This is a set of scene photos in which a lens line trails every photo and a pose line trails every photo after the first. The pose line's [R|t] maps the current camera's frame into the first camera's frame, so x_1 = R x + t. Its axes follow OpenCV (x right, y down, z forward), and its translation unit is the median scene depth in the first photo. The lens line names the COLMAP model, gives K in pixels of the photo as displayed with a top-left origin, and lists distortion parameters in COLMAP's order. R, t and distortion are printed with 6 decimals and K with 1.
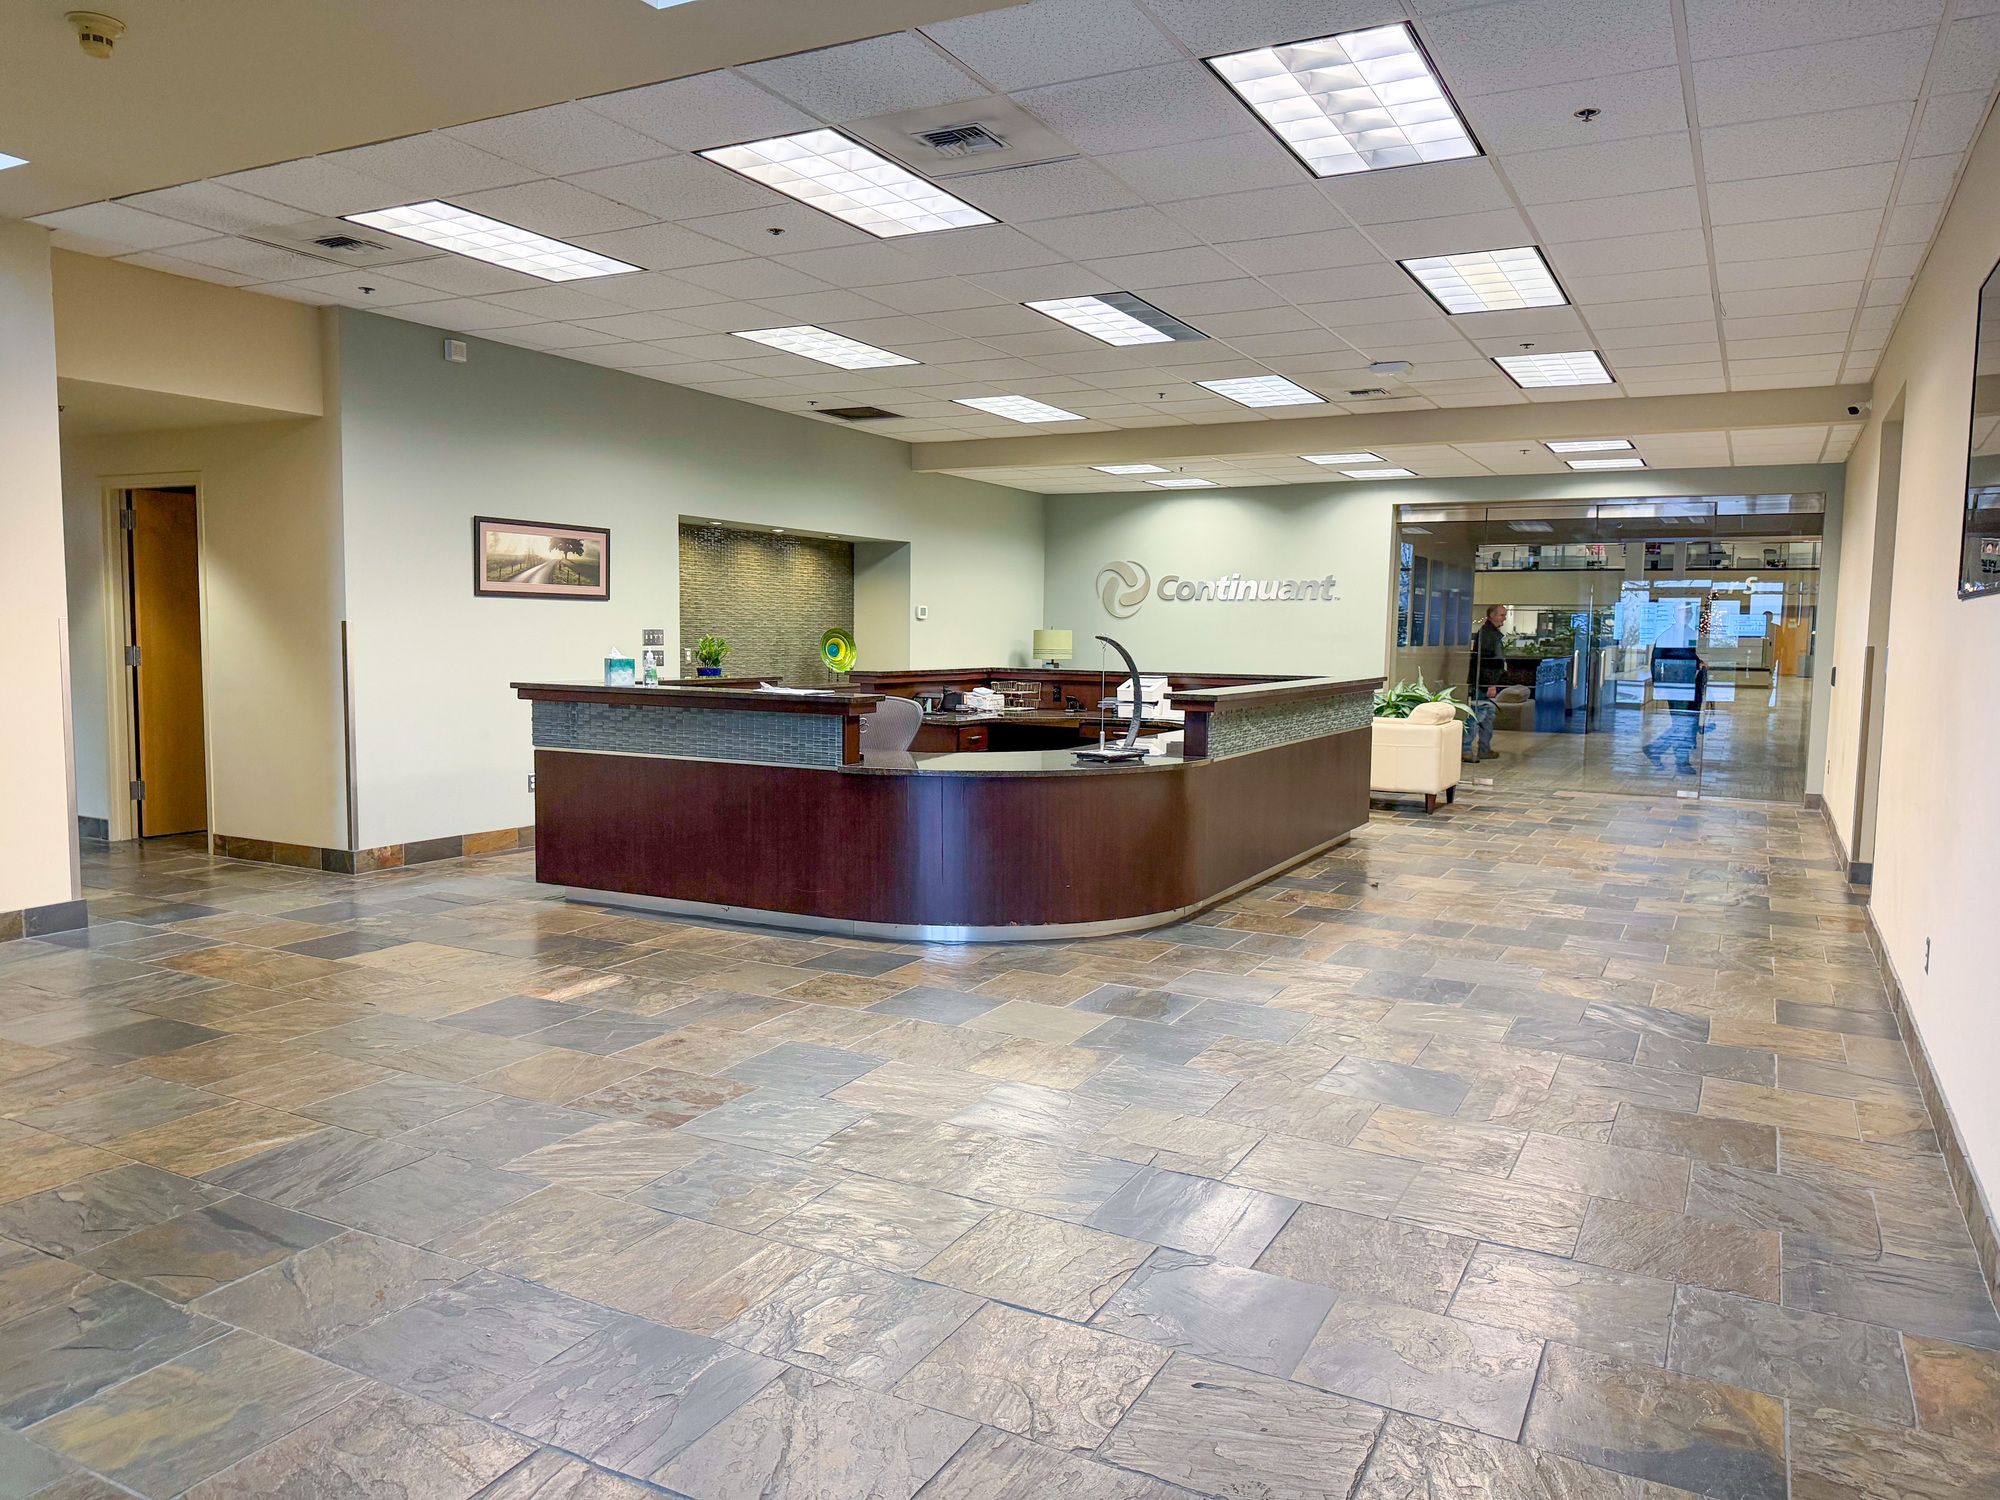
lens RADIAL K [[1426.3, 0, 989.9], [0, 1426.3, 759.4], [0, 0, 1]] dist [0.047464, -0.055408]
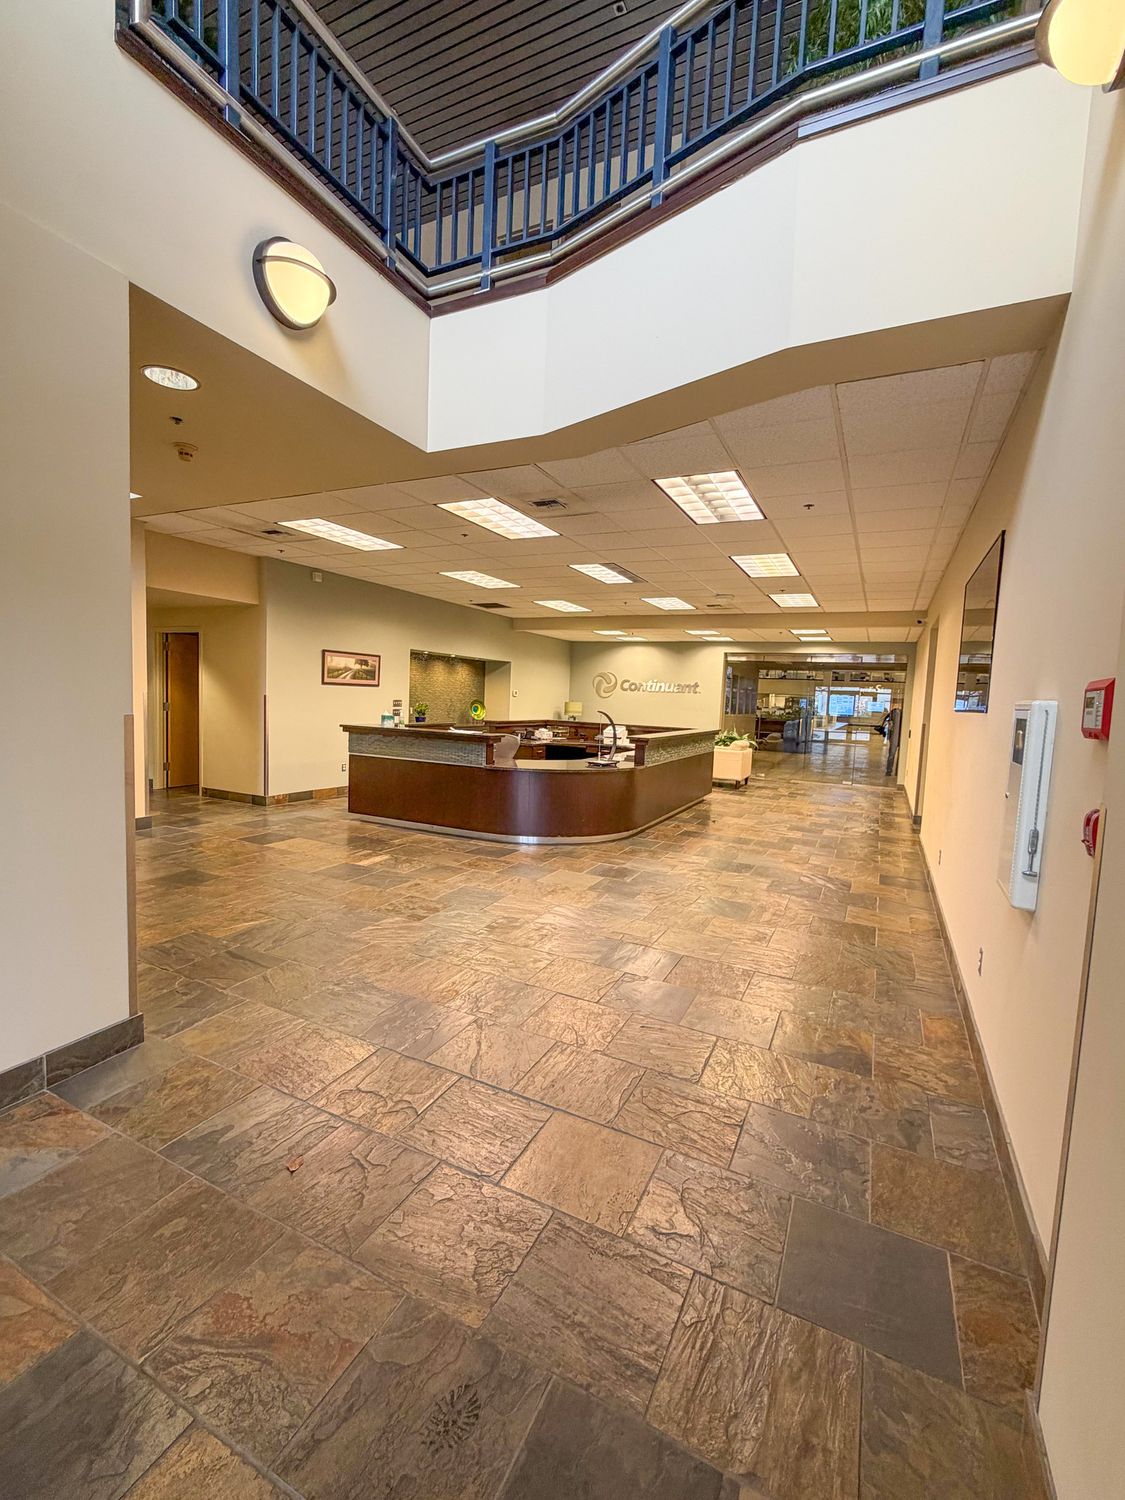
lens RADIAL K [[653.3, 0, 560.5], [0, 653.3, 752.1], [0, 0, 1]] dist [-0.000657, 0.000385]
pose [[0.999096, 0.024820, 0.034527, -0.023037], [-0.024593, 0.999673, -0.006978, -0.014313], [-0.034689, 0.006122, 0.999379, -0.062418]]
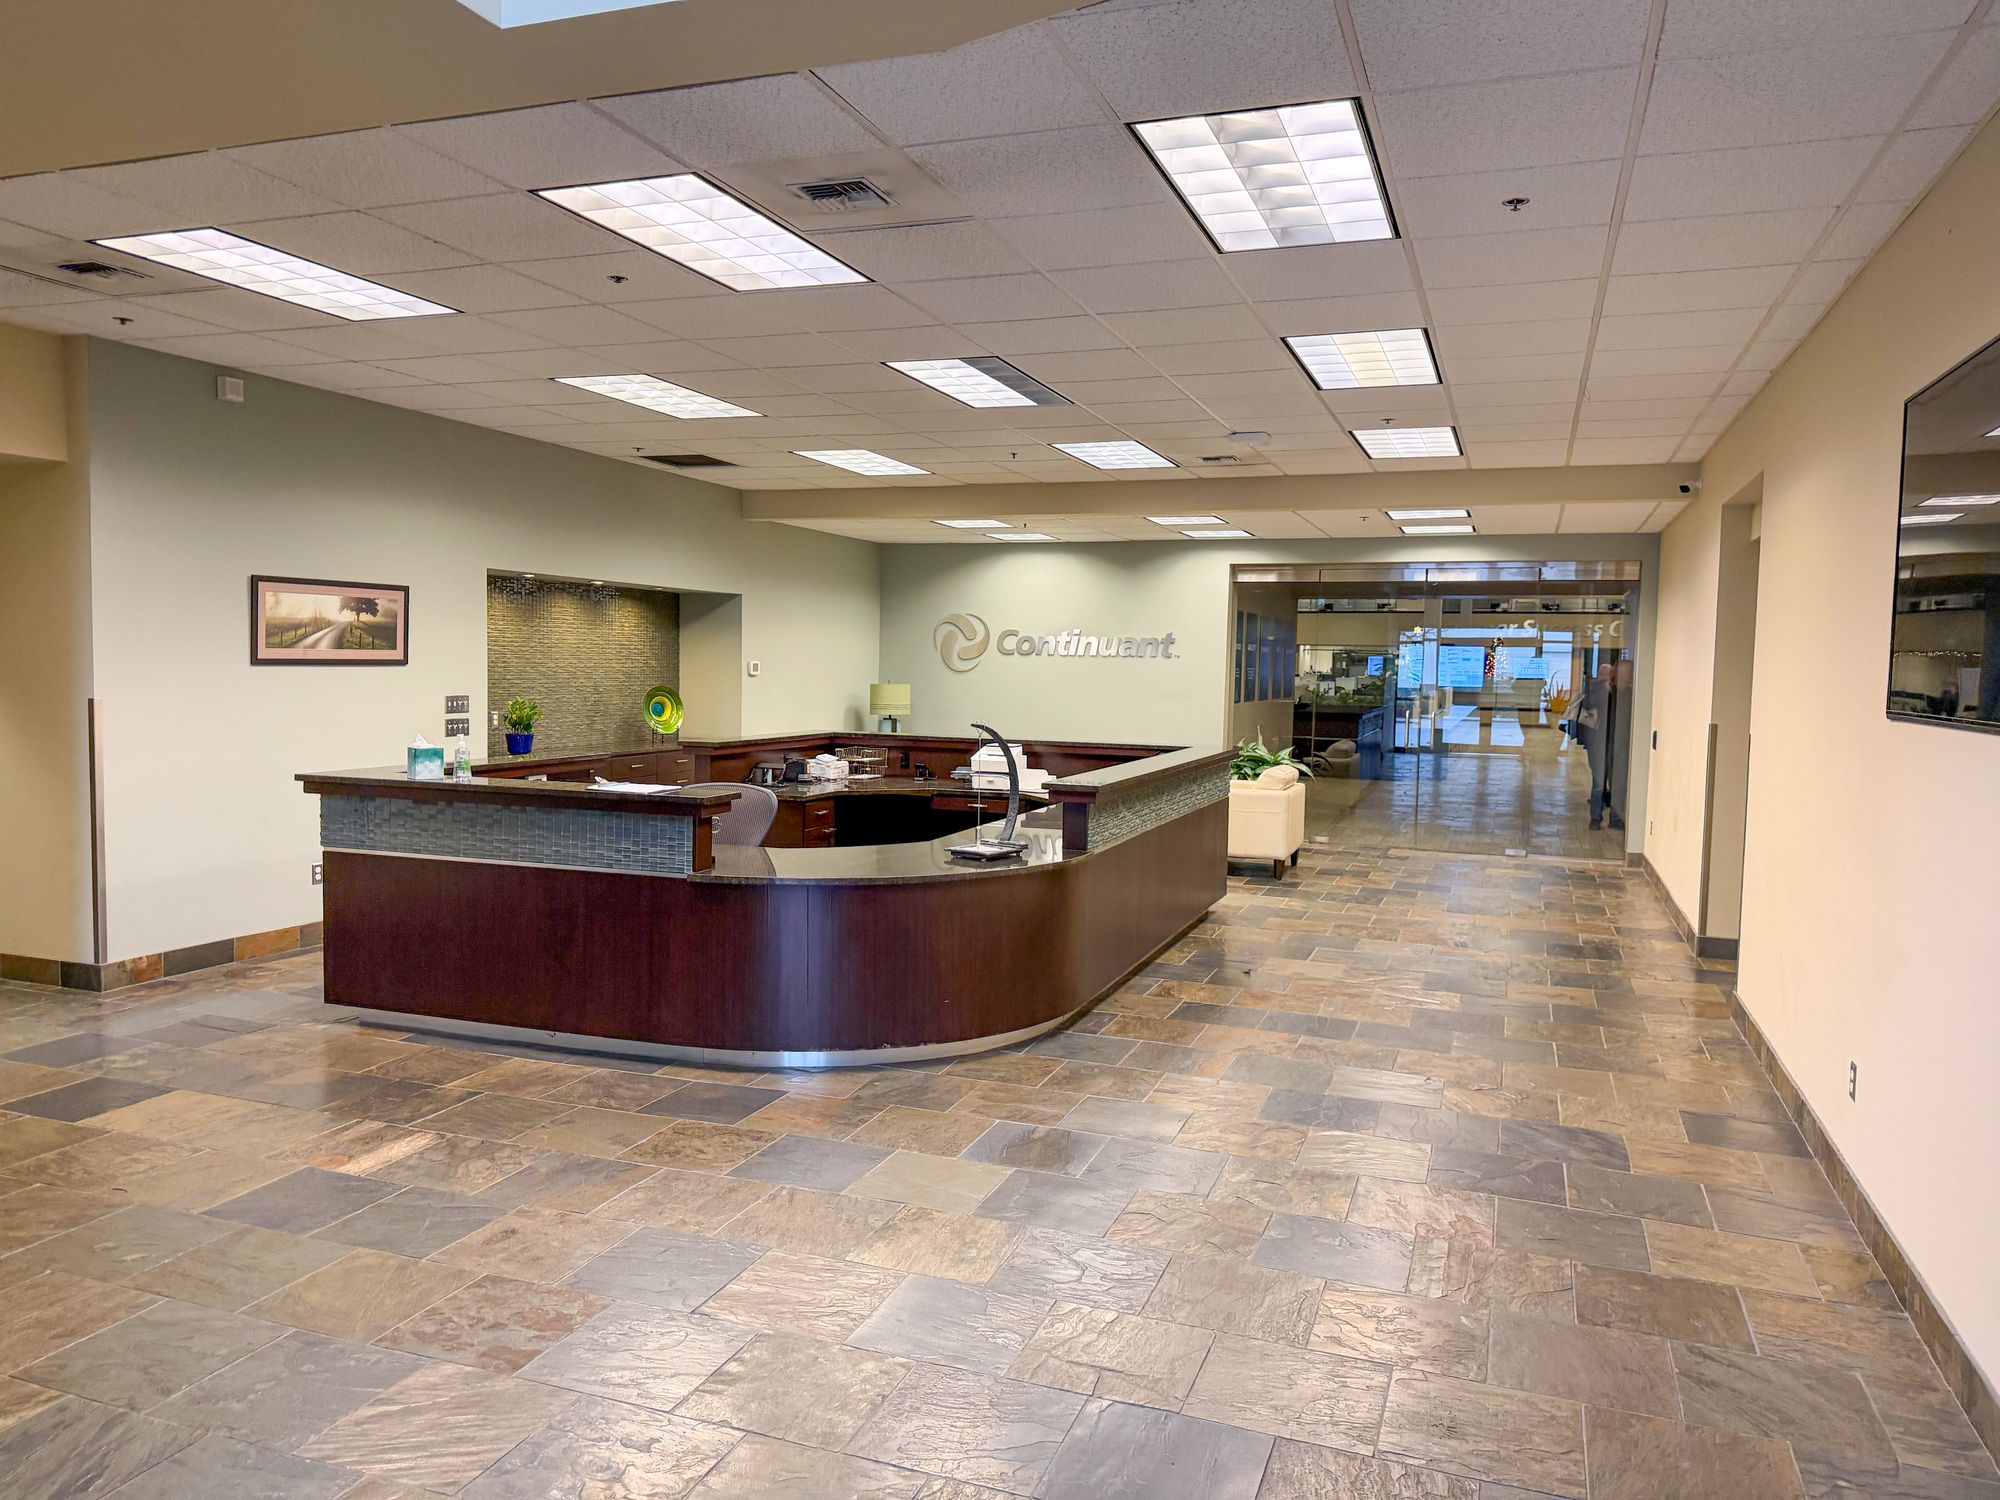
lens RADIAL K [[1426.3, 0, 998.9], [0, 1426.3, 756.3], [0, 0, 1]] dist [0.047464, -0.055408]
pose [[0.990244, -0.003564, 0.139299, -0.042486], [0.006695, 0.999735, -0.022013, -0.053759], [-0.139184, 0.022730, 0.990006, 0.097442]]
